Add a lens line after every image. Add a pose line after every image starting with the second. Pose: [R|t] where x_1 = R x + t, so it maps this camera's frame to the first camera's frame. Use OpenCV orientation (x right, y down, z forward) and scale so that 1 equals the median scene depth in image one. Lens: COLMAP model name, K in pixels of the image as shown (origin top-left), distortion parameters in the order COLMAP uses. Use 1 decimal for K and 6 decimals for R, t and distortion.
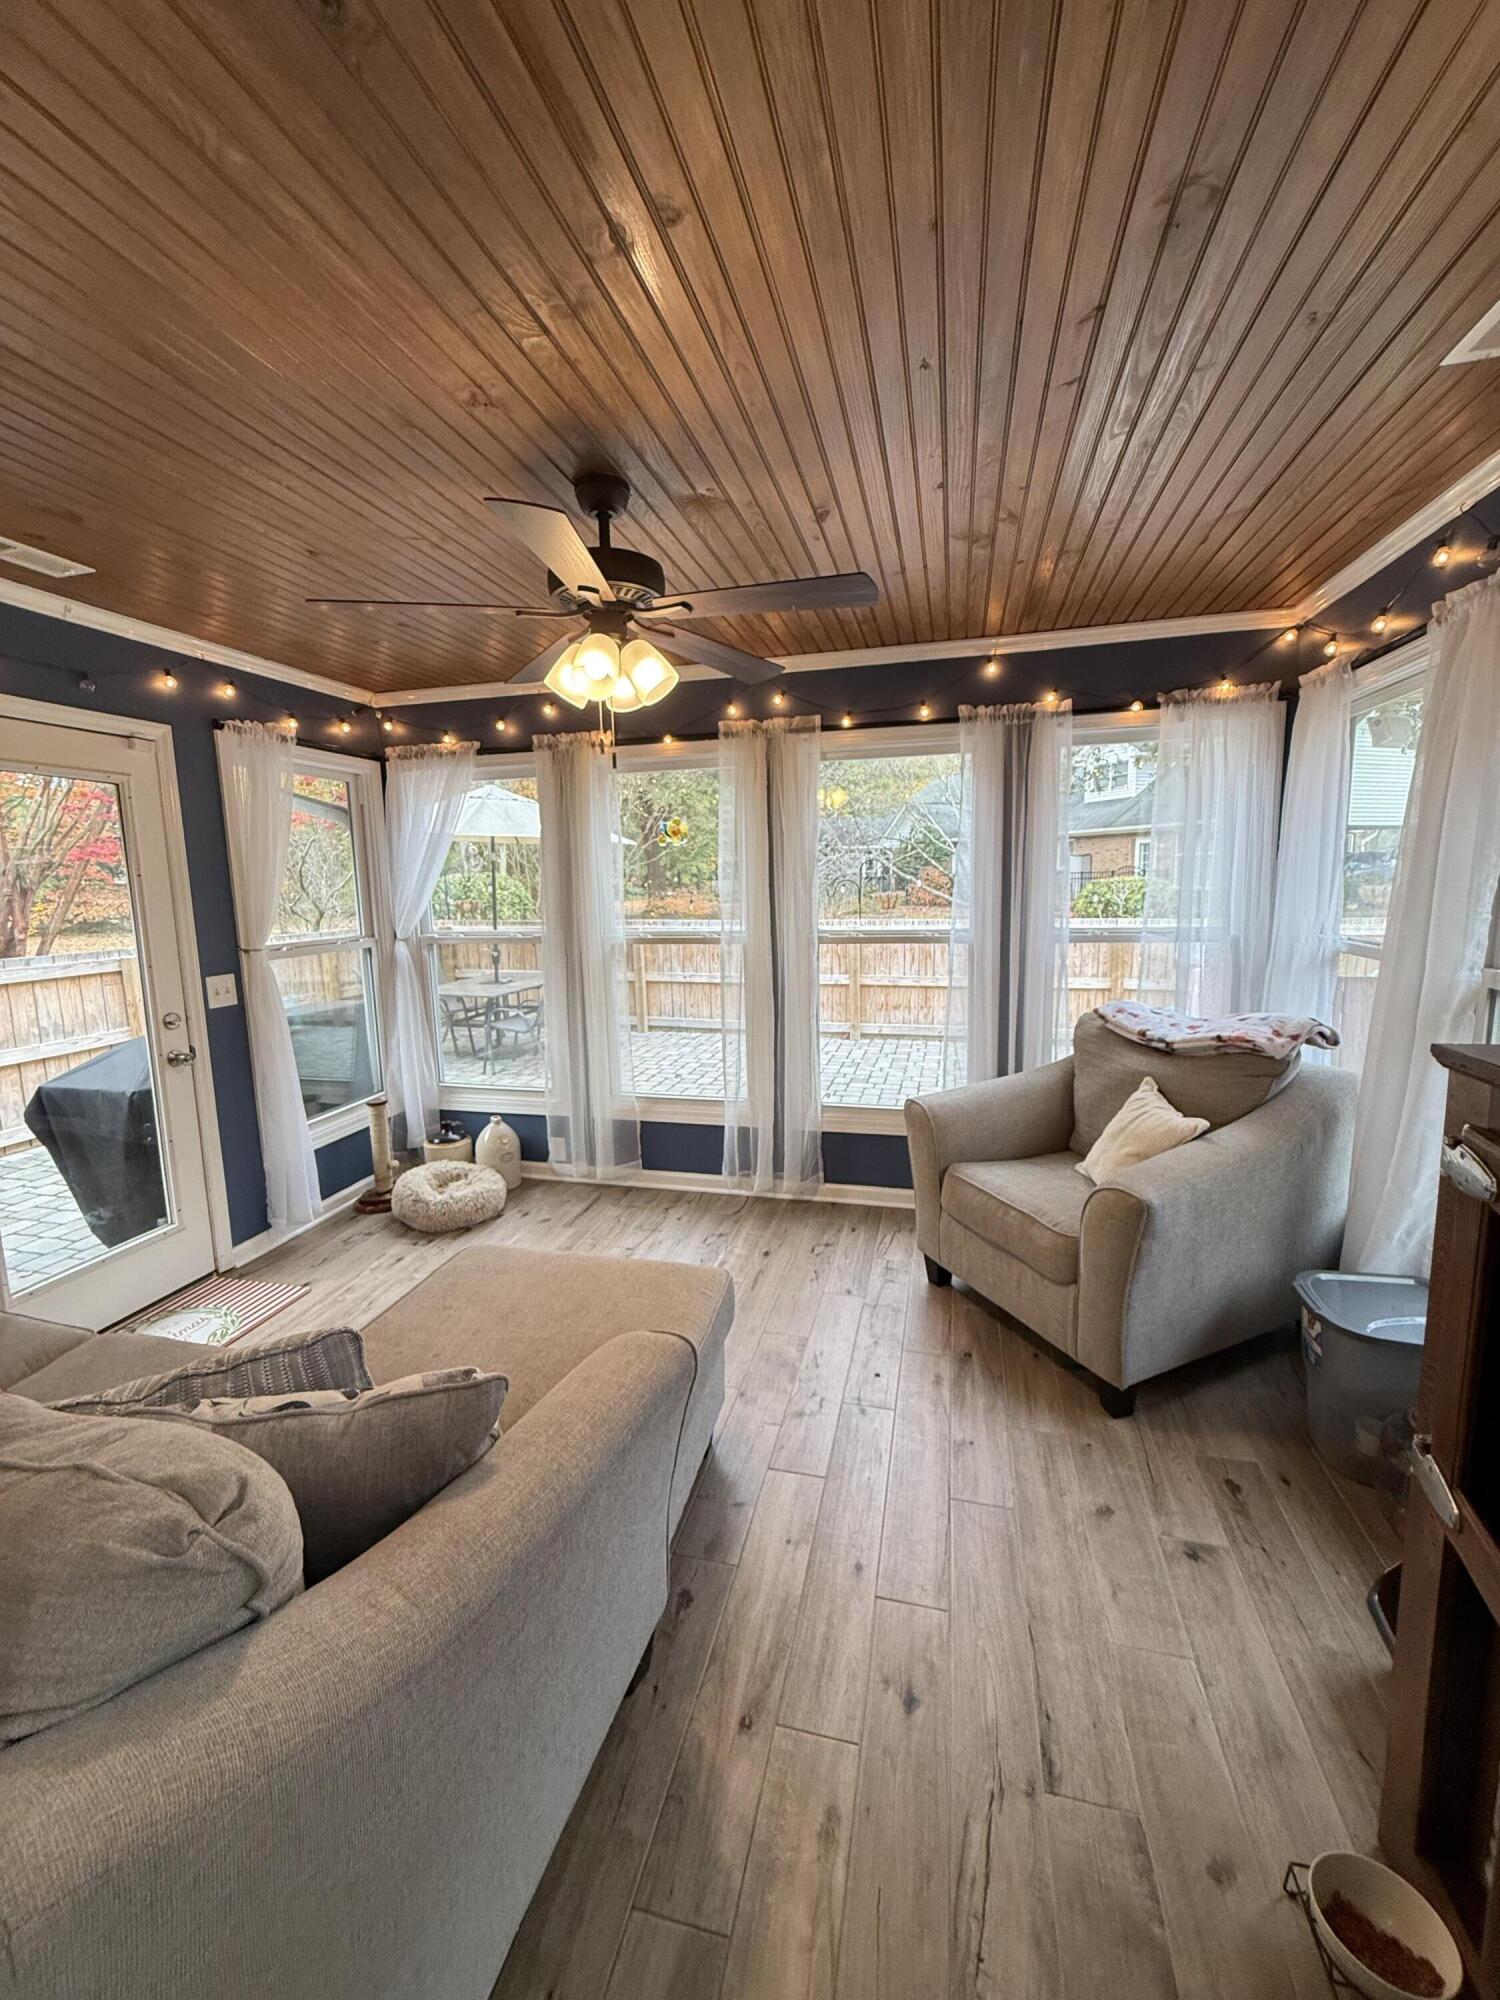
lens RADIAL K [[799.5, 0, 748.0], [0, 799.5, 993.2], [0, 0, 1]] dist [-0.001922, 0.000111]
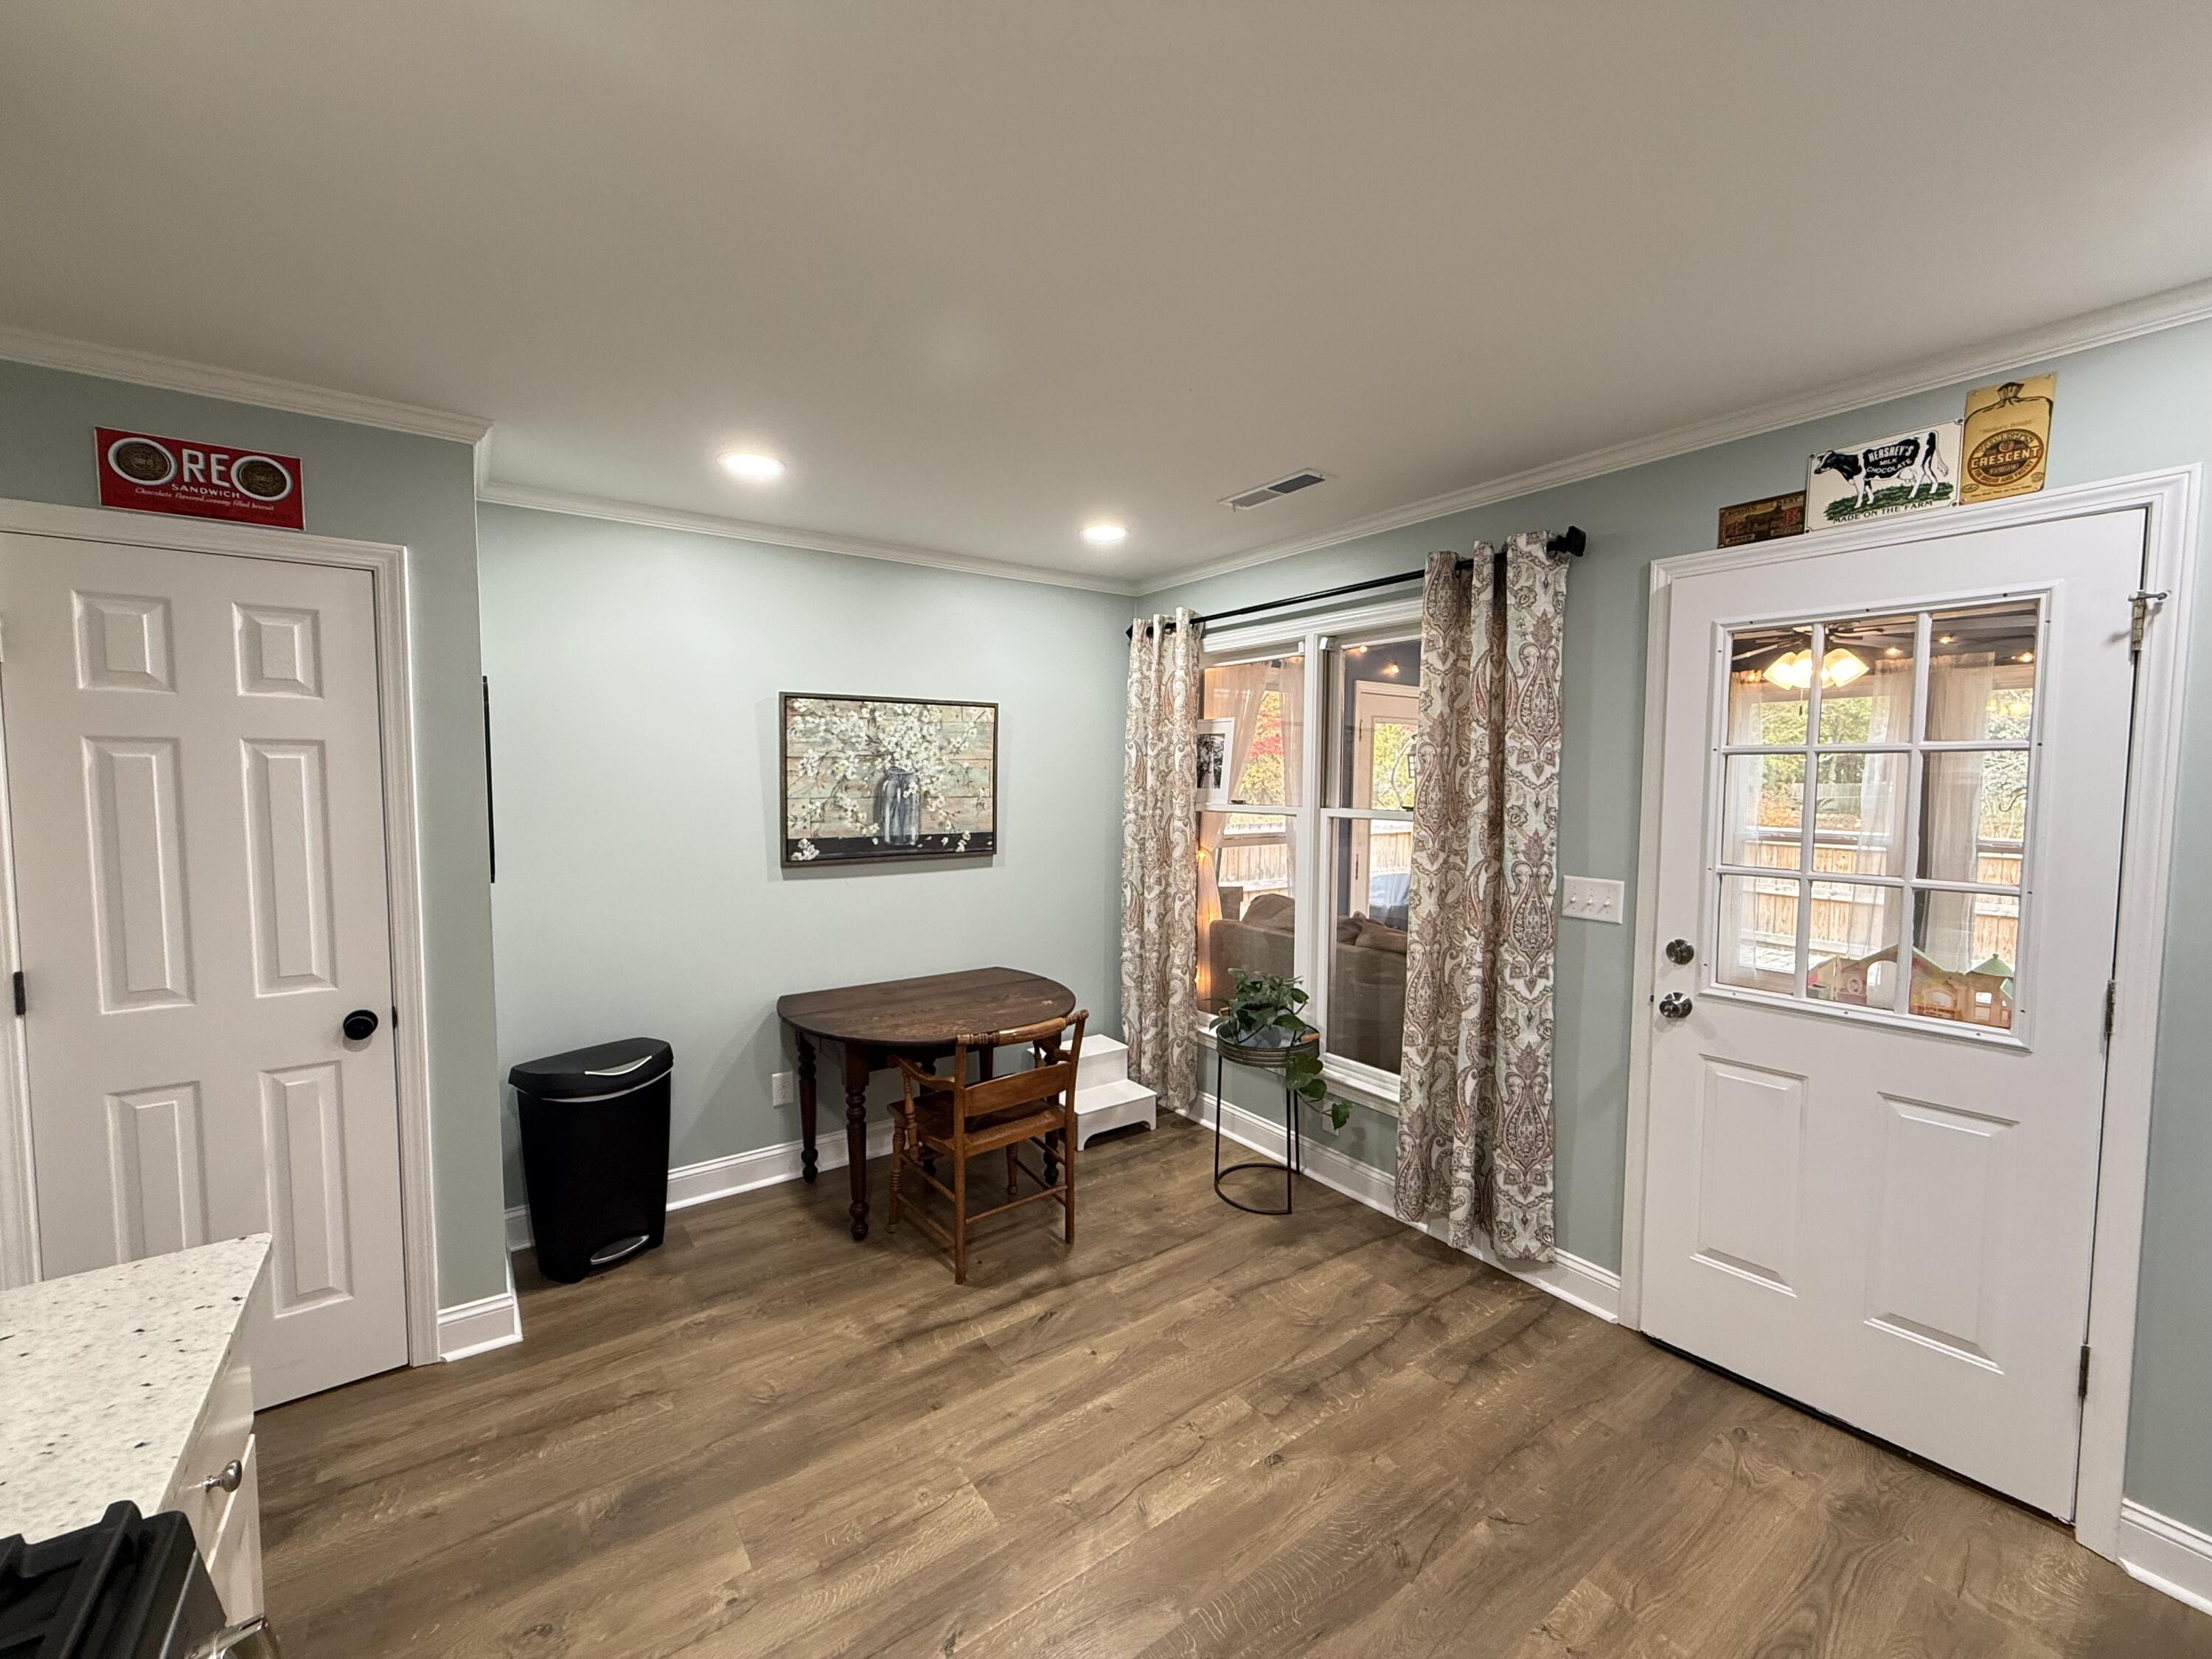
lens RADIAL K [[884.2, 0, 1105.7], [0, 884.2, 828.5], [0, 0, 1]] dist [-0.001922, 0.000111]
pose [[0.766477, 0.063698, -0.639105, -0.059145], [-0.114254, 0.992721, -0.038082, 0.092100], [0.632027, 0.102209, 0.768176, -0.719196]]
